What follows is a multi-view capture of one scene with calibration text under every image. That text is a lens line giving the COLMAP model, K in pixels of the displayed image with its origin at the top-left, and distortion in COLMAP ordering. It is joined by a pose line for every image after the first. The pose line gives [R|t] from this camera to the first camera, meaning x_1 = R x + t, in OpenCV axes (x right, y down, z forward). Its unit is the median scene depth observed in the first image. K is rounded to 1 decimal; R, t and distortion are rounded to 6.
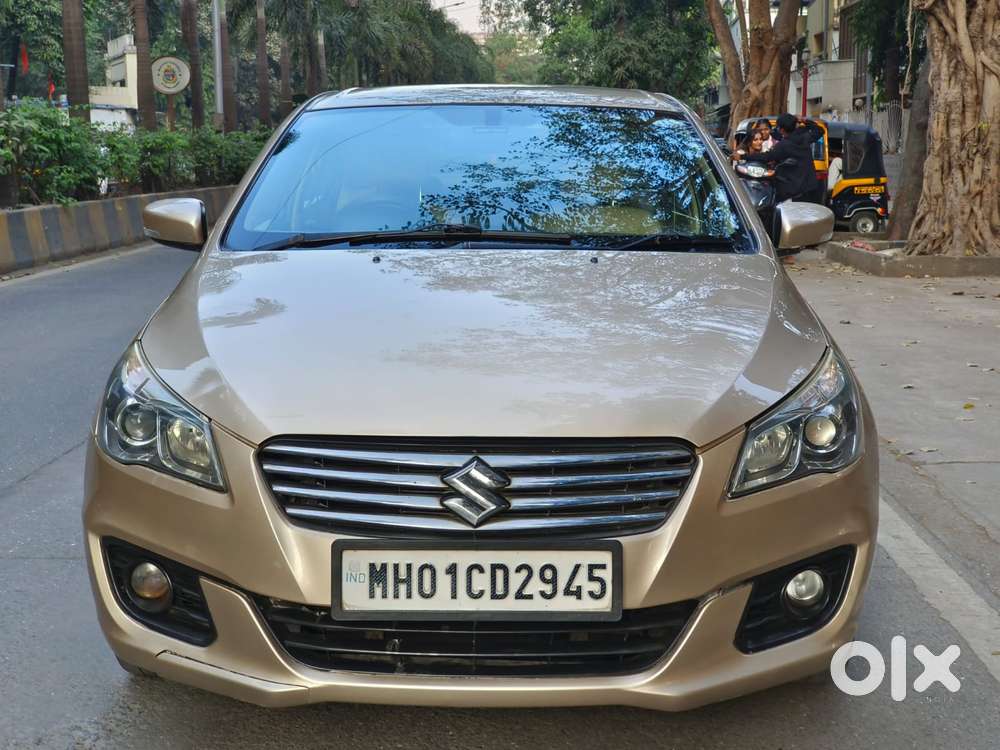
lens RADIAL K [[1430.1, 0, 500.0], [0, 1430.1, 375.0], [0, 0, 1]] dist [0.329754, -1.058128]
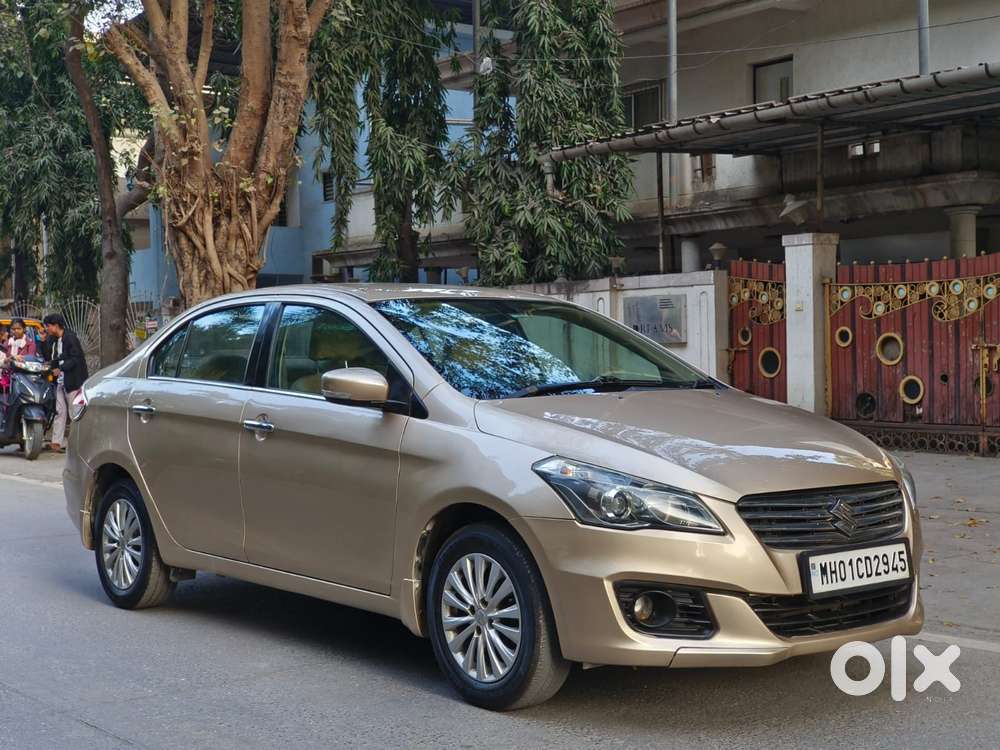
lens RADIAL K [[1430.1, 0, 500.0], [0, 1430.1, 375.0], [0, 0, 1]] dist [0.329754, -1.058128]
pose [[0.762874, -0.023556, 0.646118, -1.223591], [0.112450, 0.988940, -0.096715, 0.029312], [-0.636694, 0.146437, 0.757085, -0.066801]]
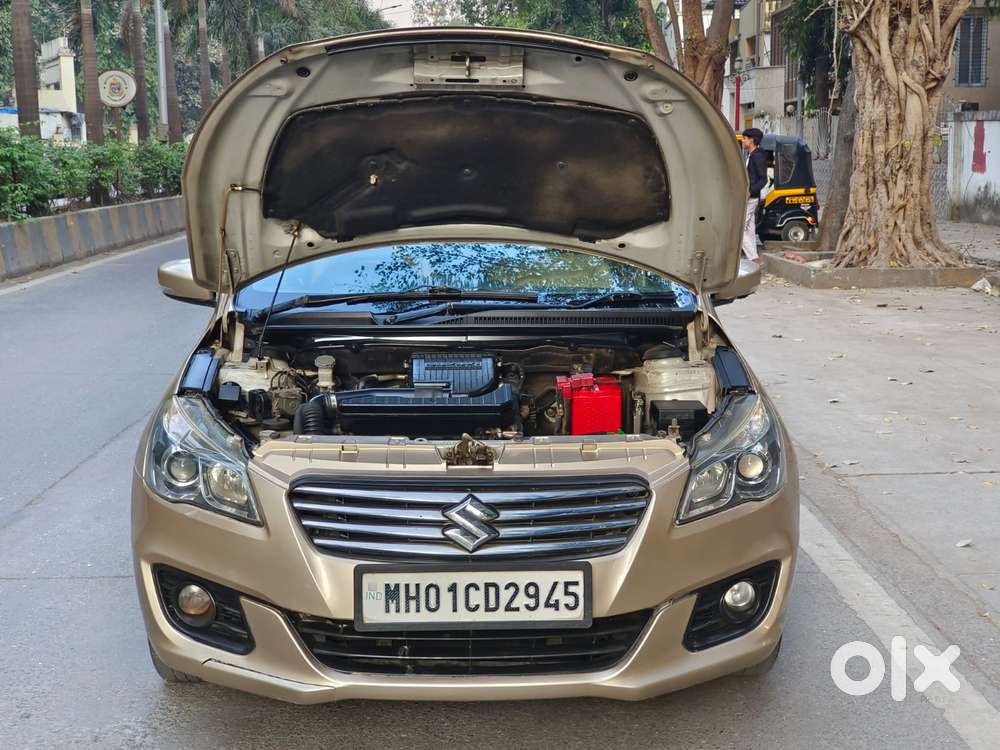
lens RADIAL K [[1439.3, 0, 499.5], [0, 1439.3, 357.9], [0, 0, 1]] dist [0.330512, -1.046142]
pose [[0.999064, -0.010570, 0.041938, -0.036197], [0.010983, 0.999893, -0.009634, -0.039580], [-0.041832, 0.010086, 0.999074, -0.193619]]
